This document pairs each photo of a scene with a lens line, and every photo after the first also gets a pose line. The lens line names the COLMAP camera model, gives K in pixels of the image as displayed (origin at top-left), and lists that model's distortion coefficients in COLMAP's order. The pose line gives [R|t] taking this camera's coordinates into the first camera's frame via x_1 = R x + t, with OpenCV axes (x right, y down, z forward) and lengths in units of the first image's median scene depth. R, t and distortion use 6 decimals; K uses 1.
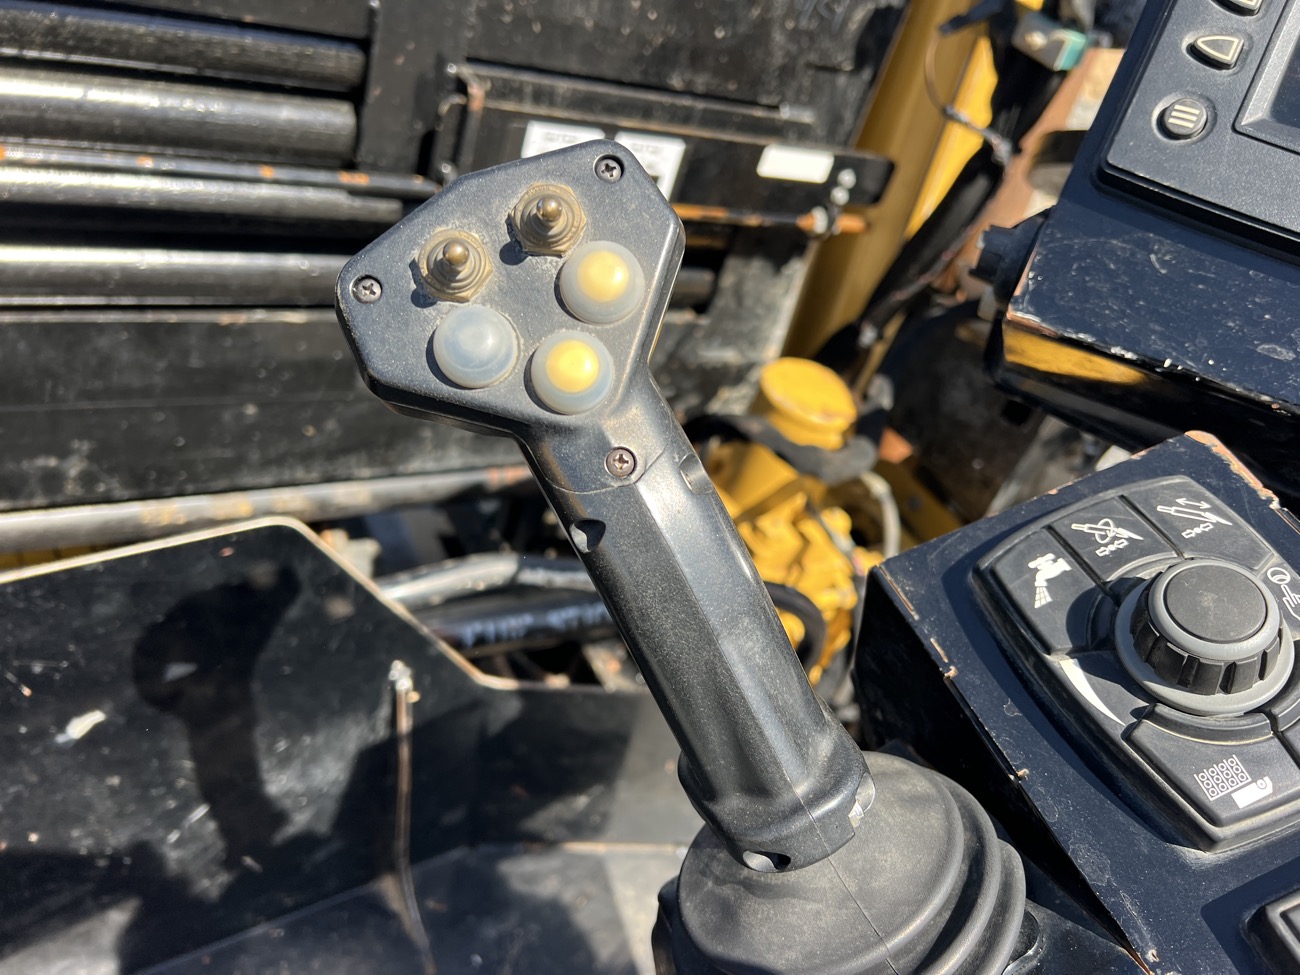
lens RADIAL K [[987.7, 0, 652.0], [0, 987.7, 490.6], [0, 0, 1]] dist [0.075715, -0.117810]
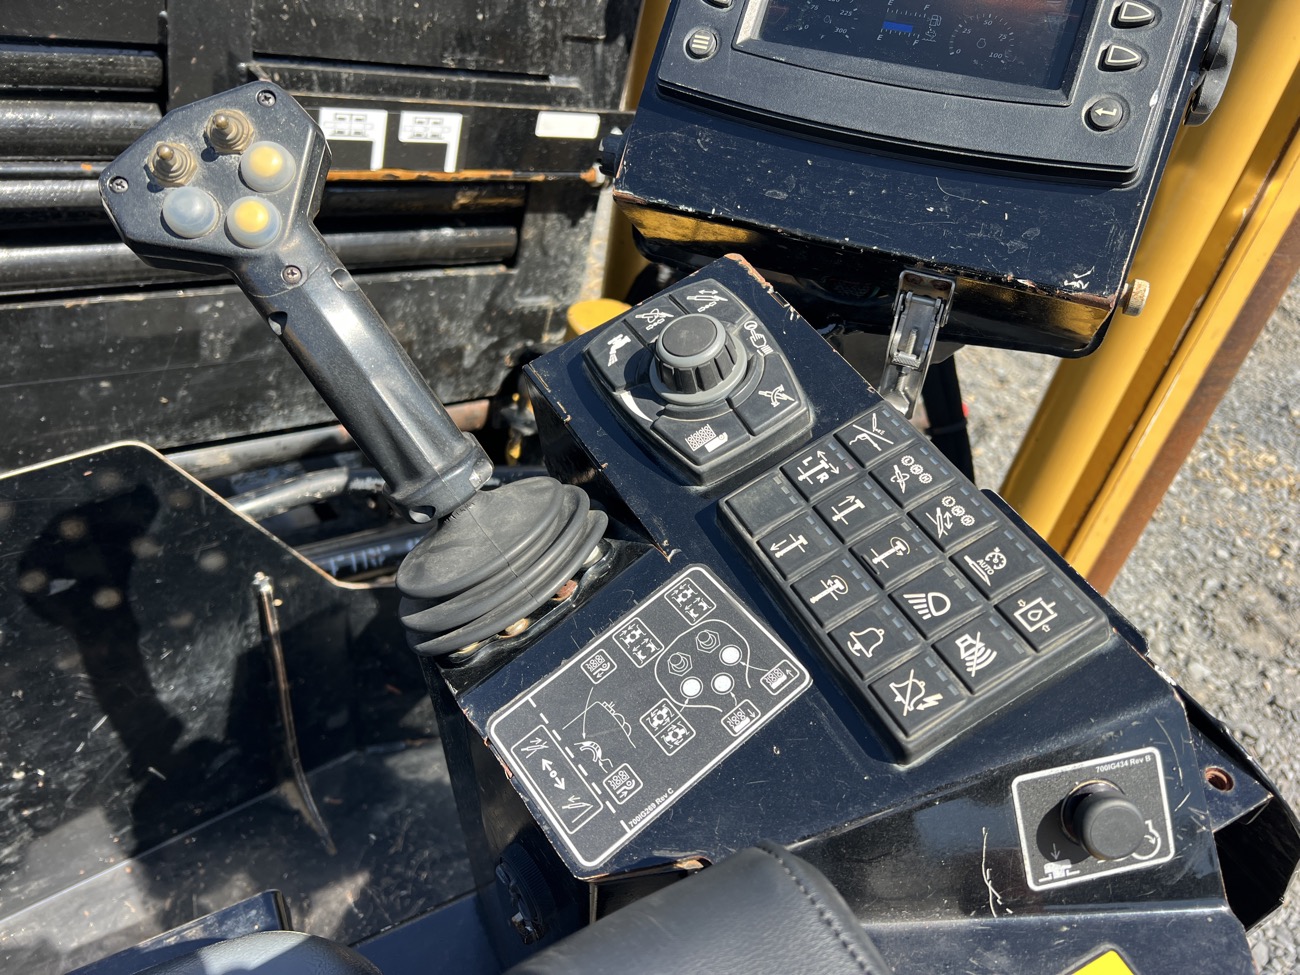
lens RADIAL K [[982.5, 0, 627.2], [0, 982.5, 488.2], [0, 0, 1]] dist [0.050282, -0.007499]
pose [[0.989955, -0.122591, 0.070437, 0.103371], [0.121810, 0.992435, 0.015303, 0.105002], [-0.071780, -0.006569, 0.997399, -0.196336]]
